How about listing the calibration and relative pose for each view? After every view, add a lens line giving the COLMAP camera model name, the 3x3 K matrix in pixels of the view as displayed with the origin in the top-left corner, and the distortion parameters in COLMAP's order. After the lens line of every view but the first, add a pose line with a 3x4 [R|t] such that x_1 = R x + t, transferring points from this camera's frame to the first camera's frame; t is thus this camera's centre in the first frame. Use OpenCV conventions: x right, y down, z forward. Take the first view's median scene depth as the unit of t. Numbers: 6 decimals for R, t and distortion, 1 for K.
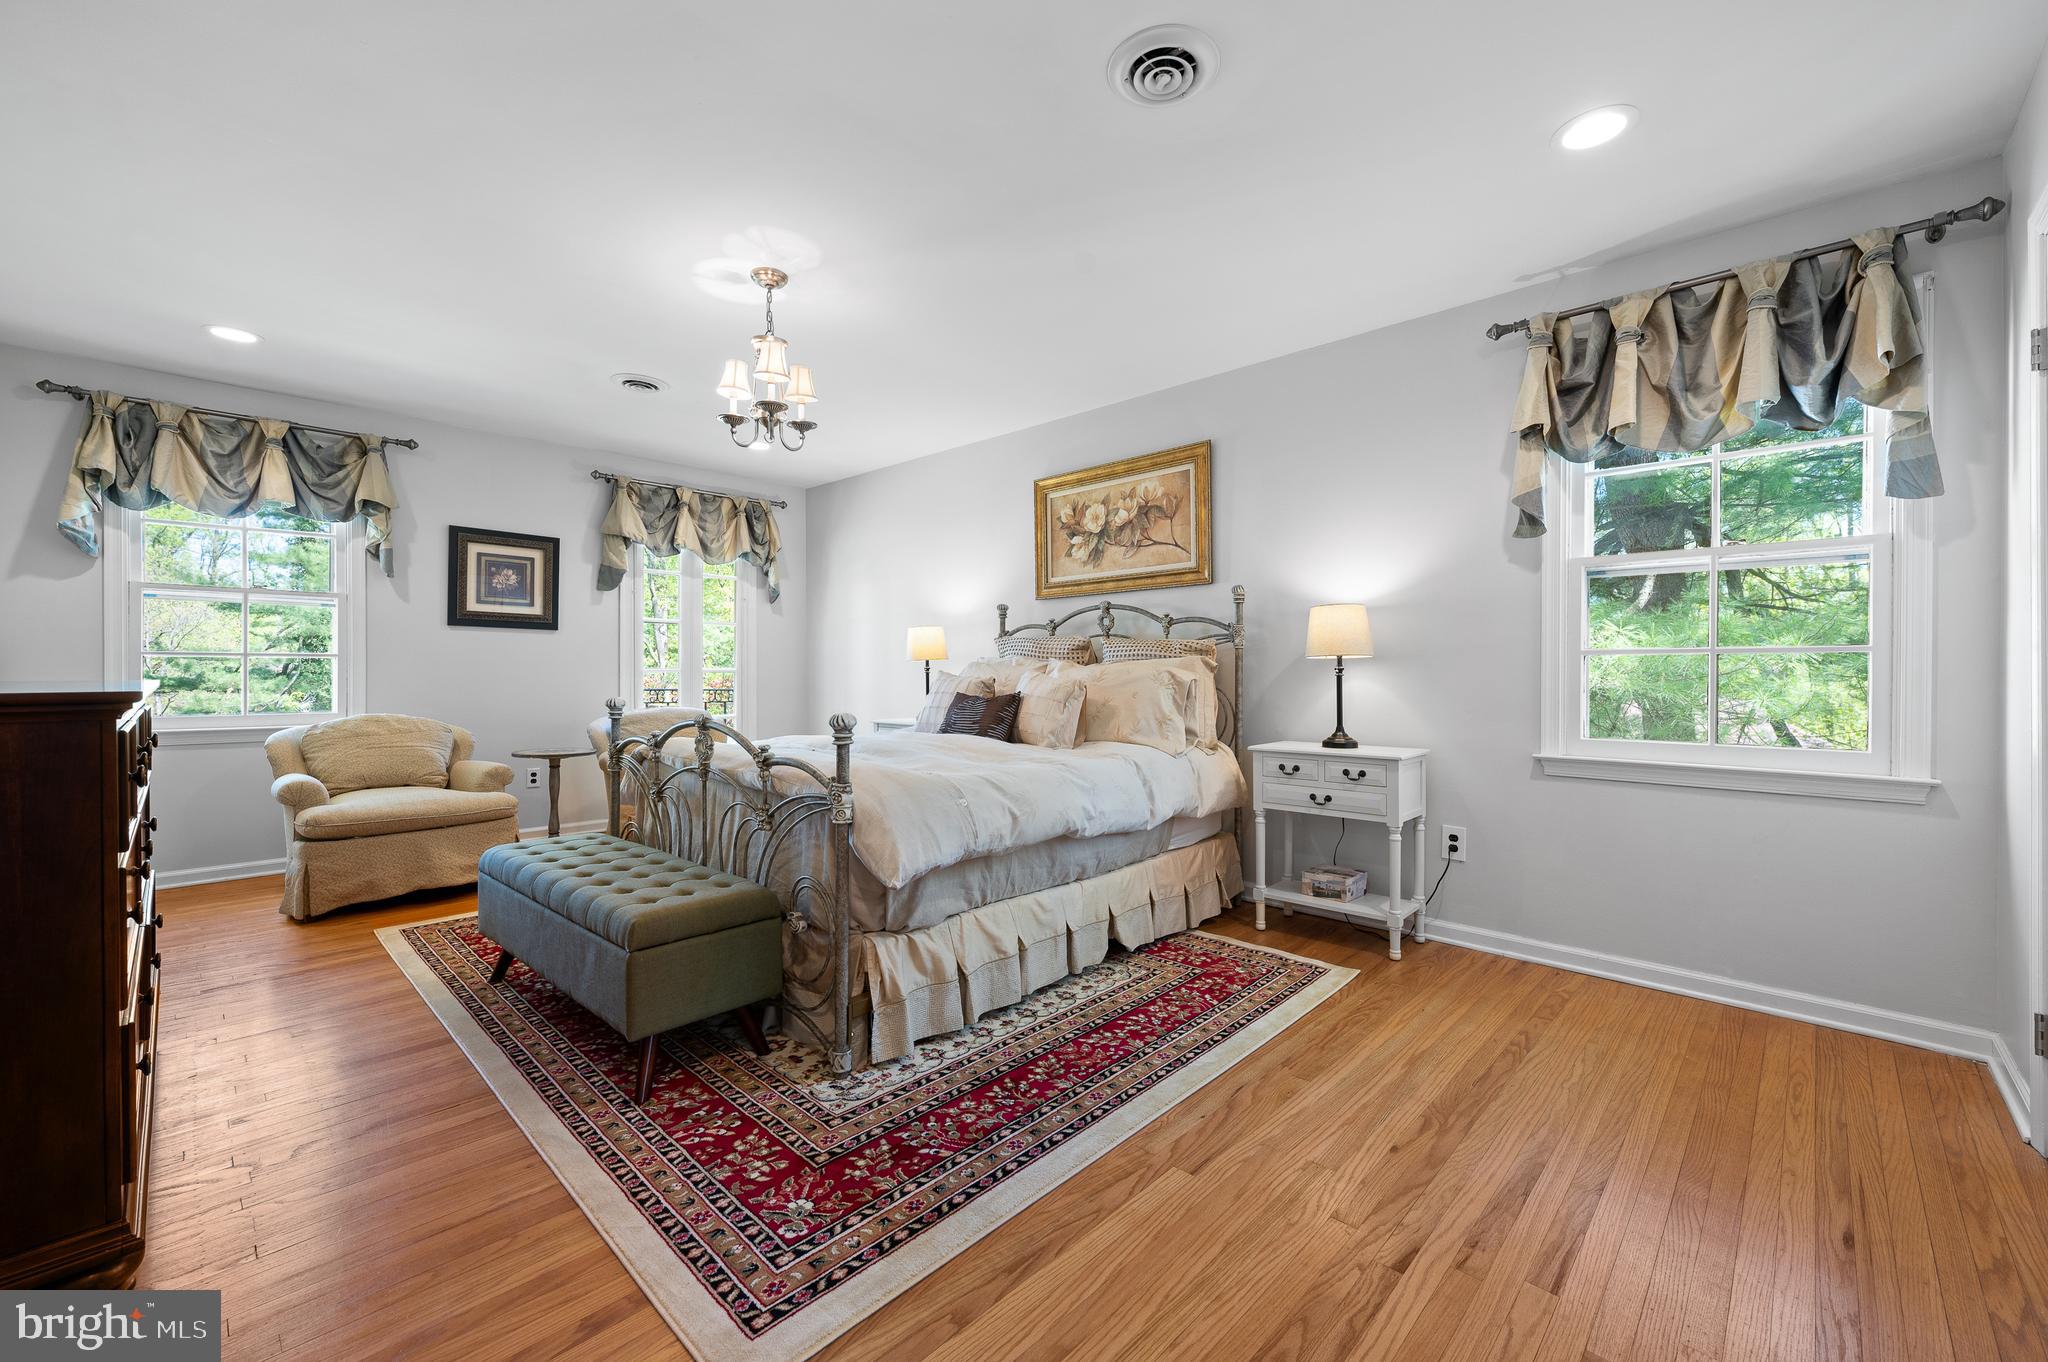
lens RADIAL K [[825.0, 0, 1027.7], [0, 825.0, 675.4], [0, 0, 1]] dist [0.001946, 0.000310]
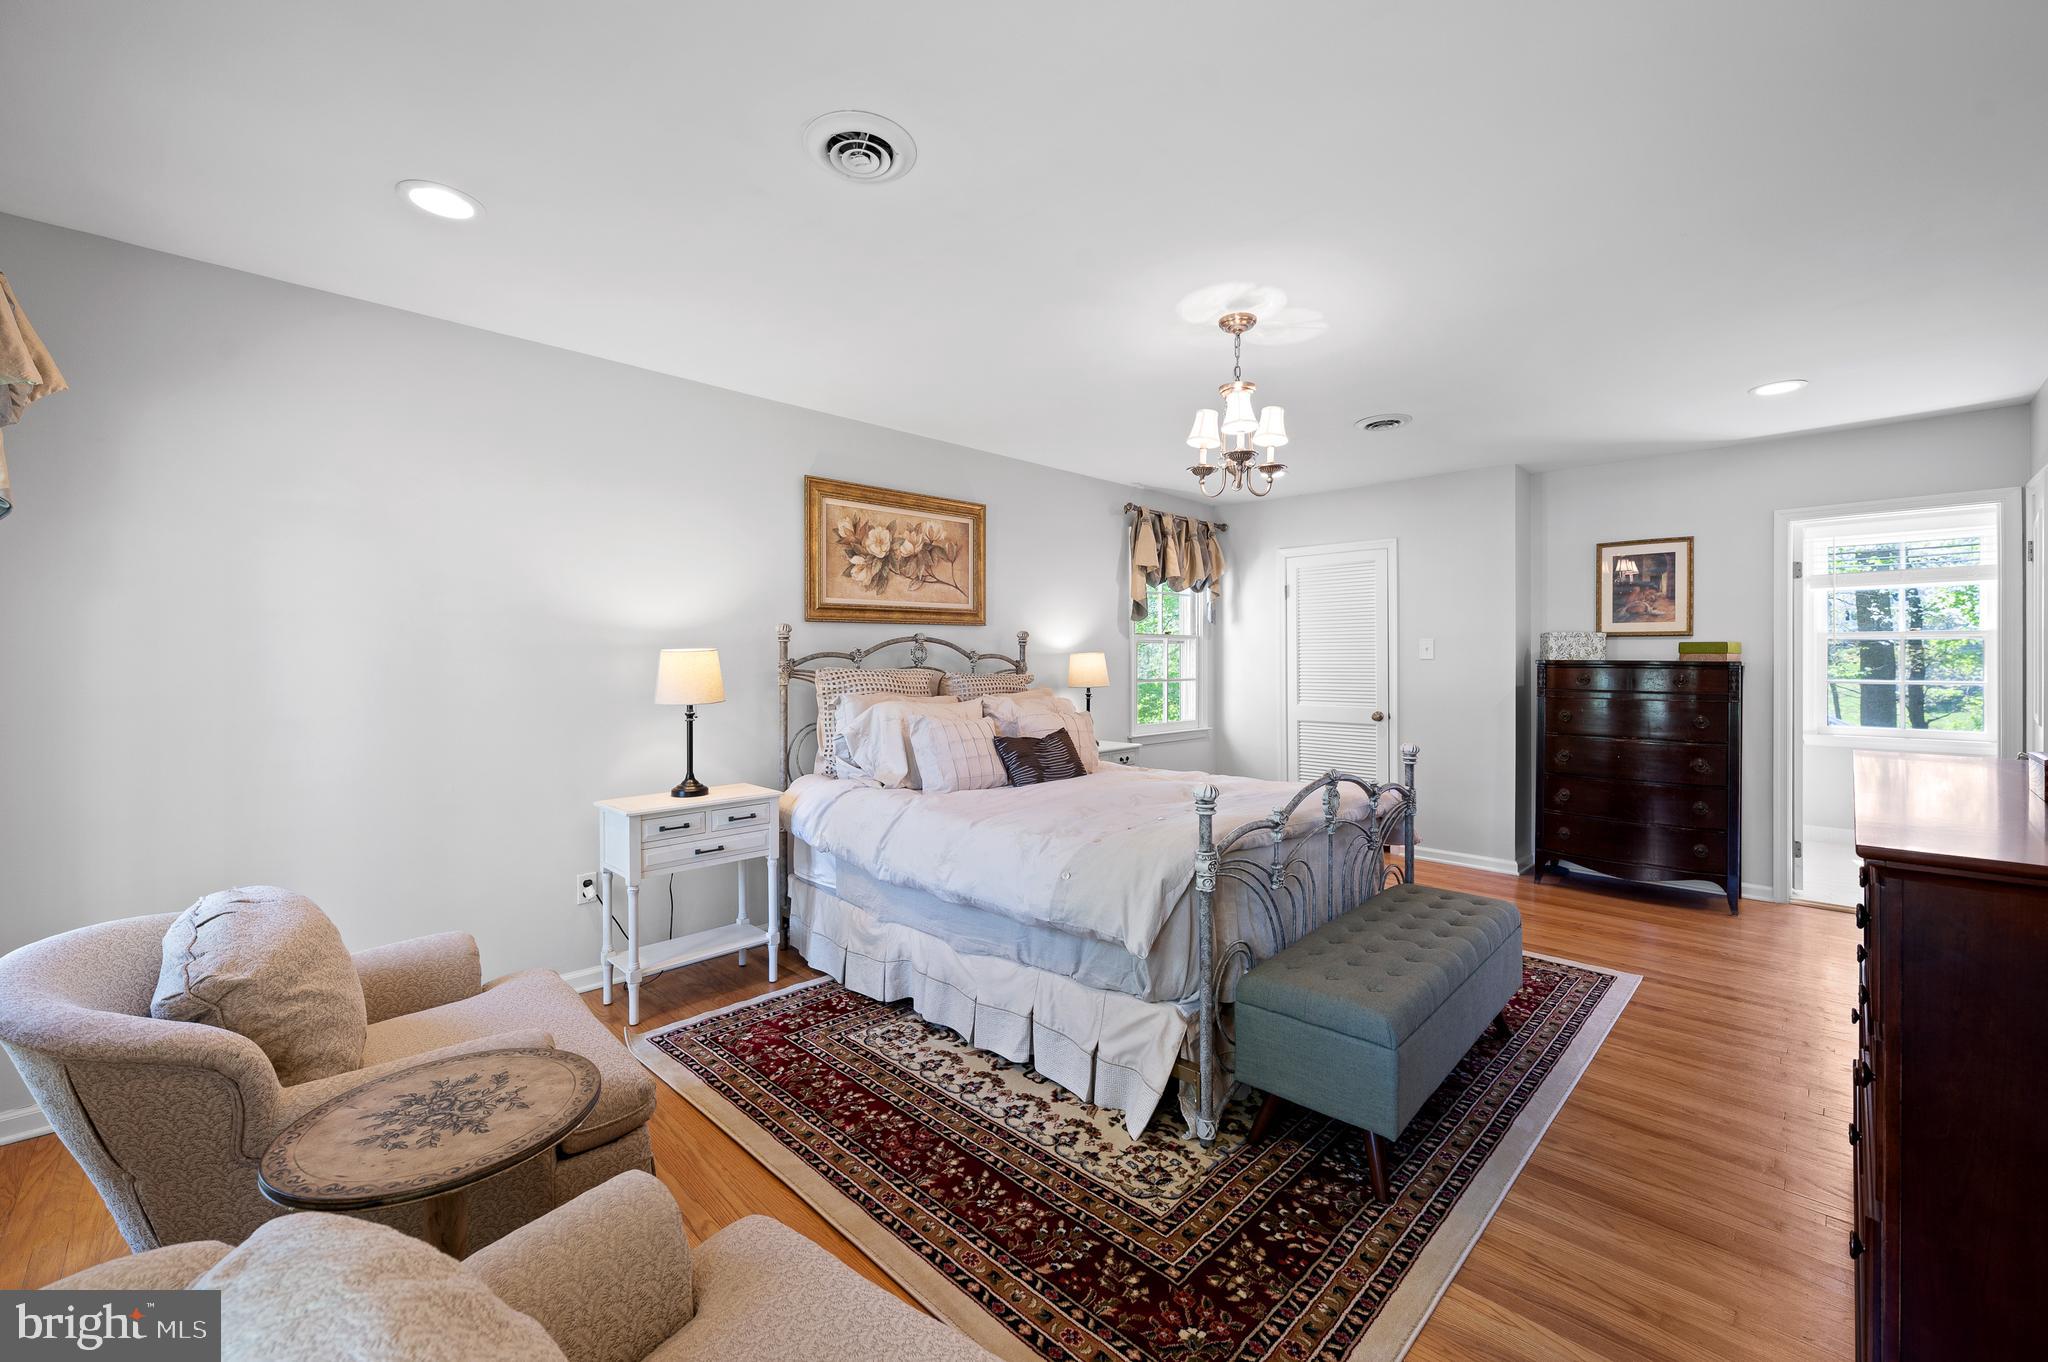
lens RADIAL K [[829.8, 0, 1027.2], [0, 829.8, 666.2], [0, 0, 1]] dist [-0.000963, -0.000204]
pose [[0.028860, -0.004339, 0.999574, -0.903745], [0.008566, 0.999955, 0.004093, -0.053750], [-0.999547, 0.008444, 0.028895, 0.844914]]
